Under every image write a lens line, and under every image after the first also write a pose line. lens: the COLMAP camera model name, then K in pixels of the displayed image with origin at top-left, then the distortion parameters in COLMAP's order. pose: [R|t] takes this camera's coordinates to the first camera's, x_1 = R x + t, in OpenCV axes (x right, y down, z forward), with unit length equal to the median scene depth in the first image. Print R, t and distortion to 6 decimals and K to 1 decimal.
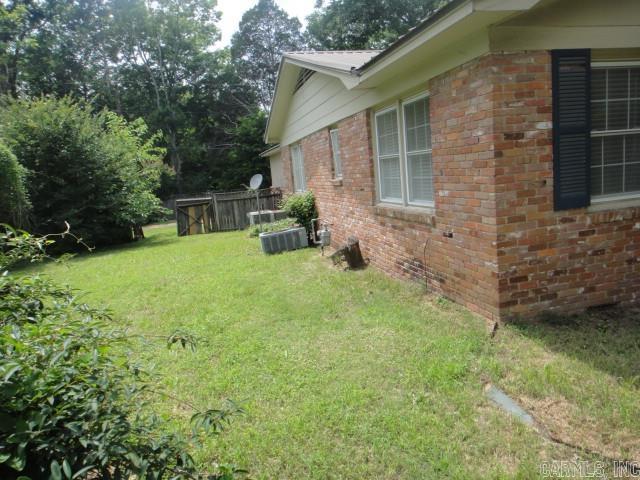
lens RADIAL K [[446.5, 0, 320.0], [0, 446.5, 240.0], [0, 0, 1]] dist [0.009482, -0.006968]
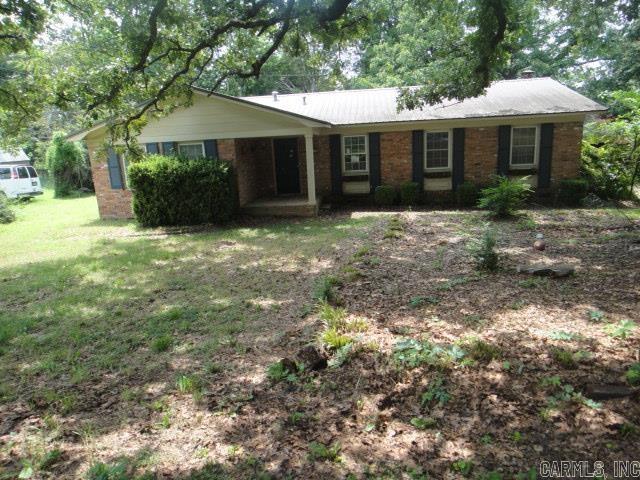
lens RADIAL K [[446.5, 0, 320.0], [0, 446.5, 240.0], [0, 0, 1]] dist [0.009482, -0.006968]
pose [[0.940492, 0.113485, -0.320307, 2.151598], [-0.080237, 0.990097, 0.115199, -0.136244], [0.330208, -0.082643, 0.940283, -1.213607]]
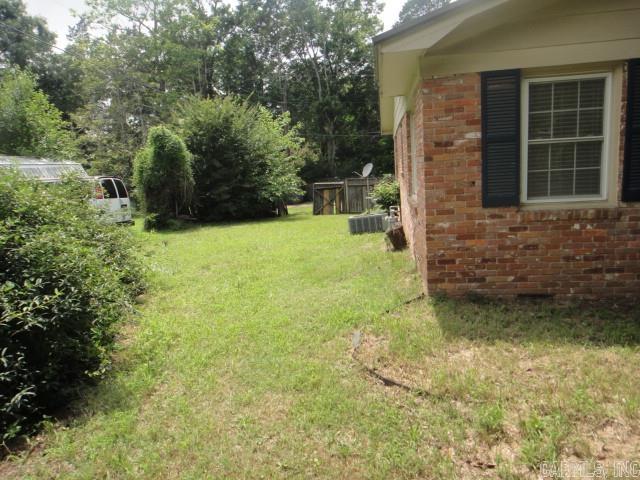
lens RADIAL K [[446.5, 0, 320.0], [0, 446.5, 240.0], [0, 0, 1]] dist [0.009482, -0.006968]
pose [[0.928896, 0.092035, -0.358722, 0.364128], [-0.080542, 0.995648, 0.046887, -0.000257], [0.361476, -0.014661, 0.932266, -0.168570]]
